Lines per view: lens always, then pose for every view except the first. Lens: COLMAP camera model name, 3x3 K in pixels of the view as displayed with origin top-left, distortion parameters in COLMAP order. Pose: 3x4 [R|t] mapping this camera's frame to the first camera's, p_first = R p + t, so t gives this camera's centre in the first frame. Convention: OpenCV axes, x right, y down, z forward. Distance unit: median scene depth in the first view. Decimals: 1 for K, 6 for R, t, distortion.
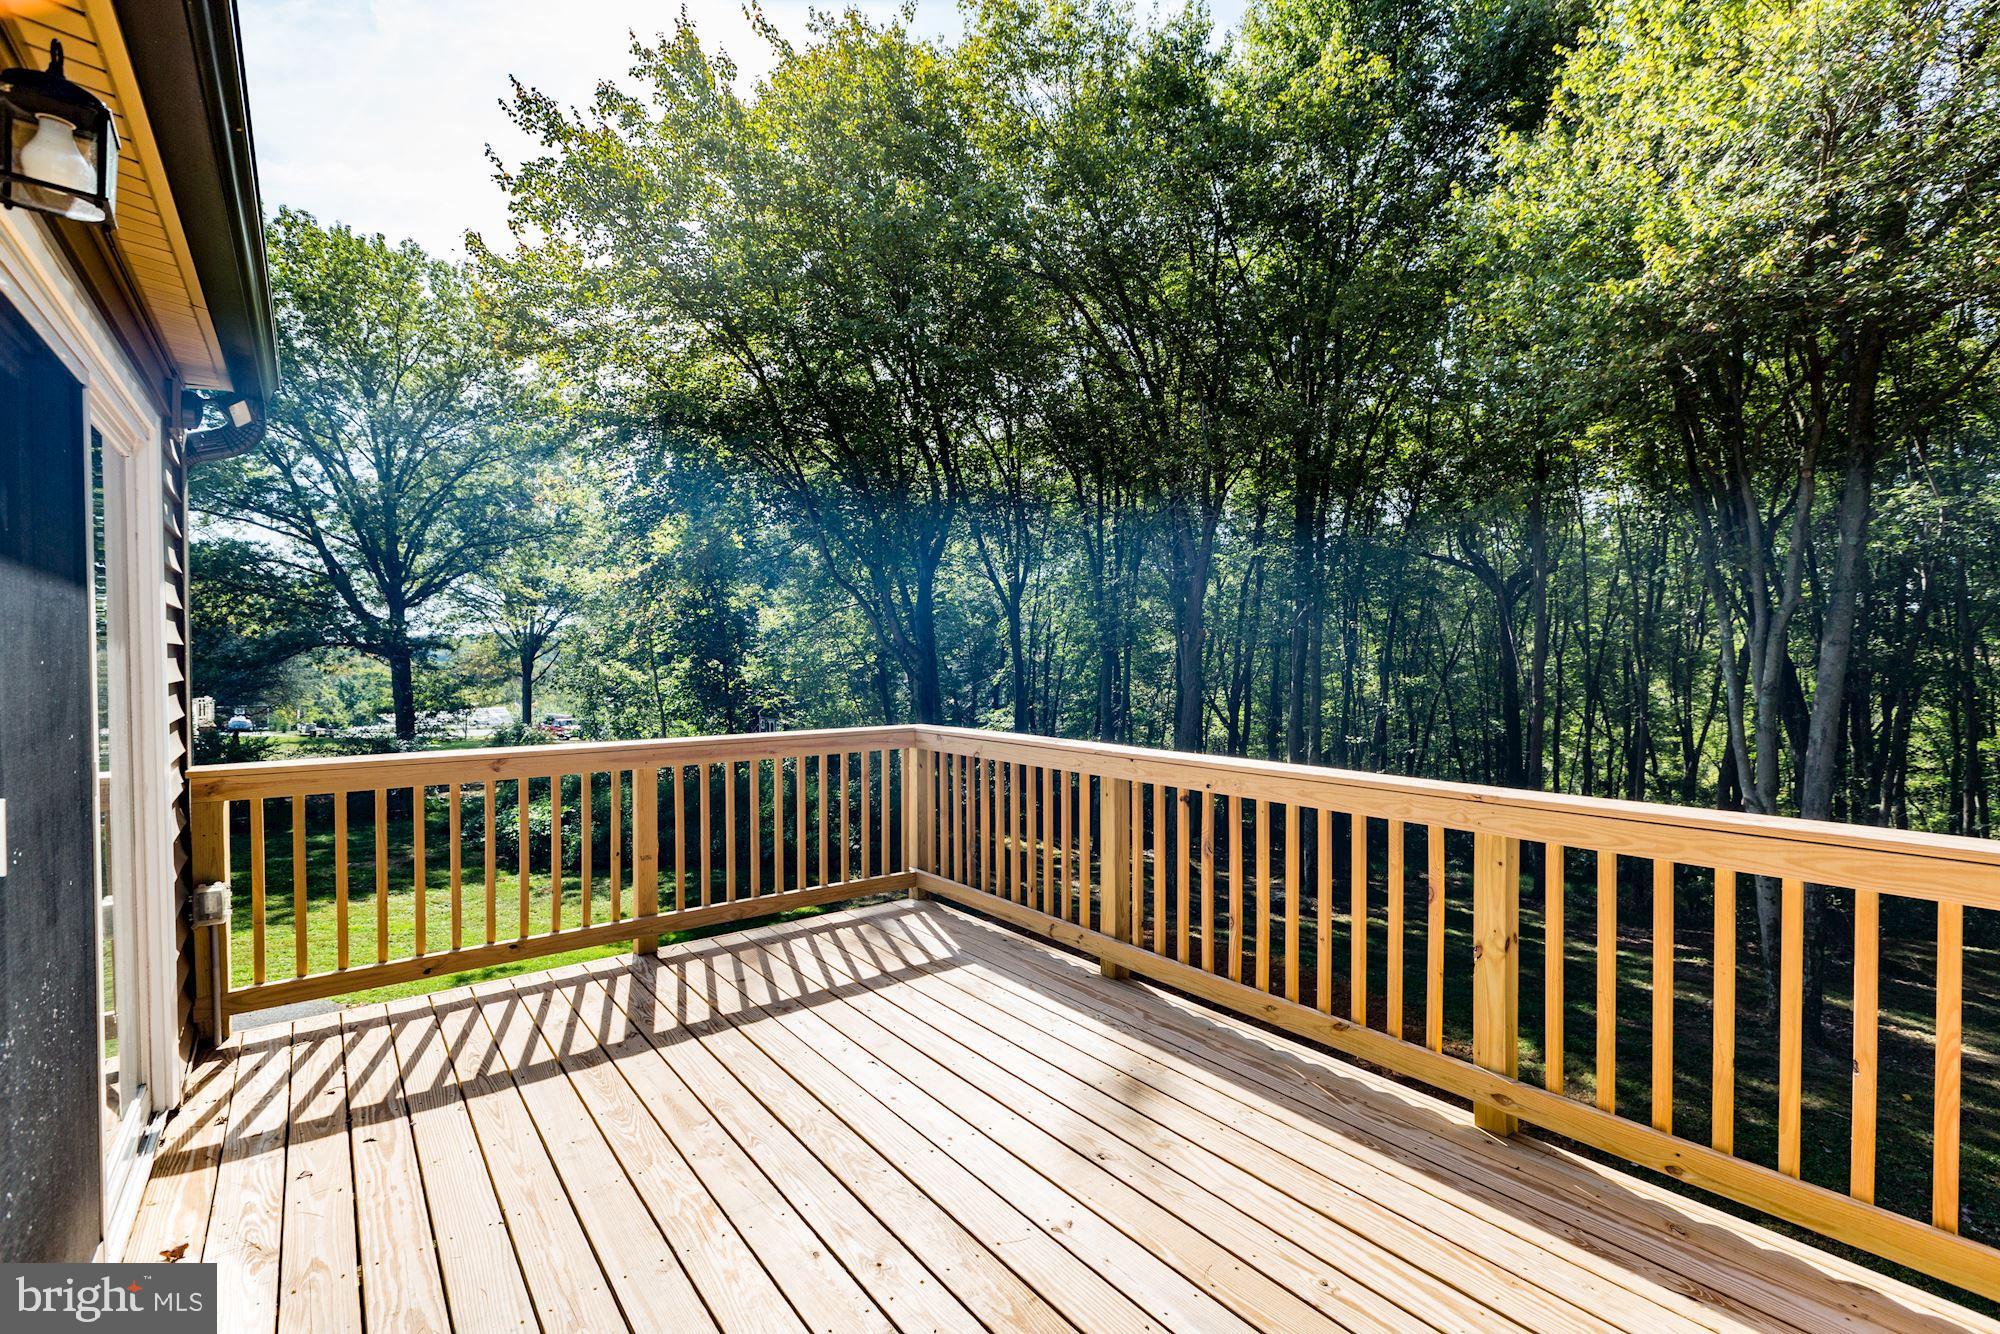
lens RADIAL K [[902.1, 0, 1006.0], [0, 902.1, 664.4], [0, 0, 1]] dist [-0.047118, 0.024931]
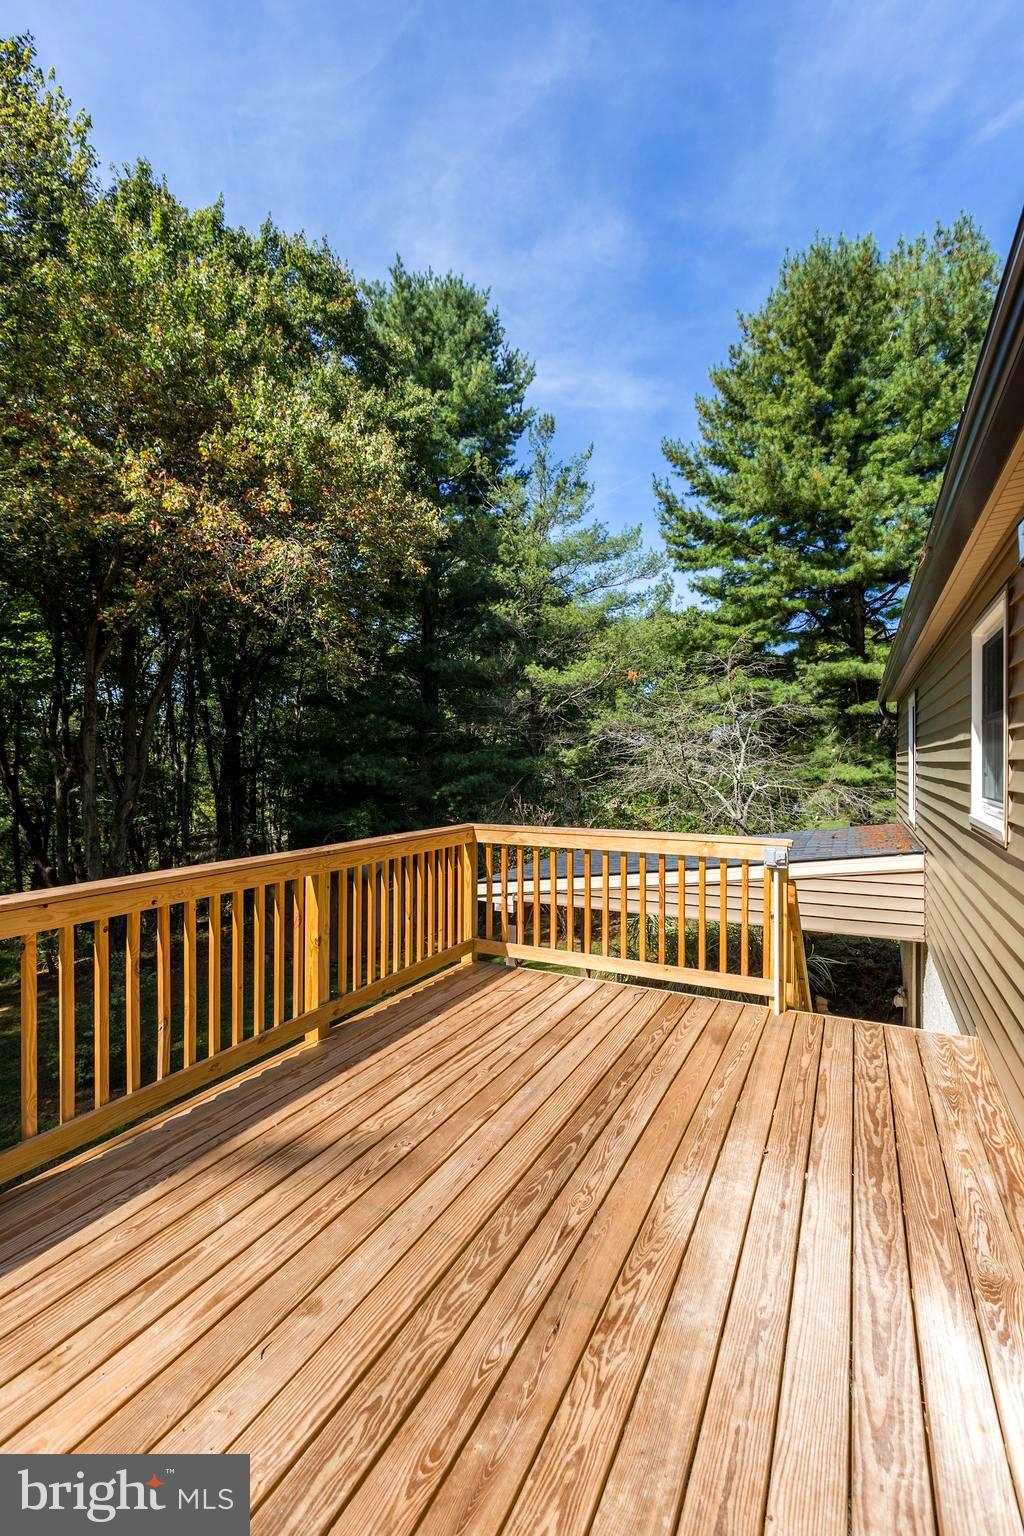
lens RADIAL K [[692.8, 0, 512.0], [0, 692.8, 768.0], [0, 0, 1]] dist [-0.047118, 0.024931]
pose [[-0.444683, -0.007658, 0.895655, -0.784869], [0.015430, 0.999750, 0.016209, -0.031524], [-0.895555, 0.021028, -0.444453, 1.153690]]
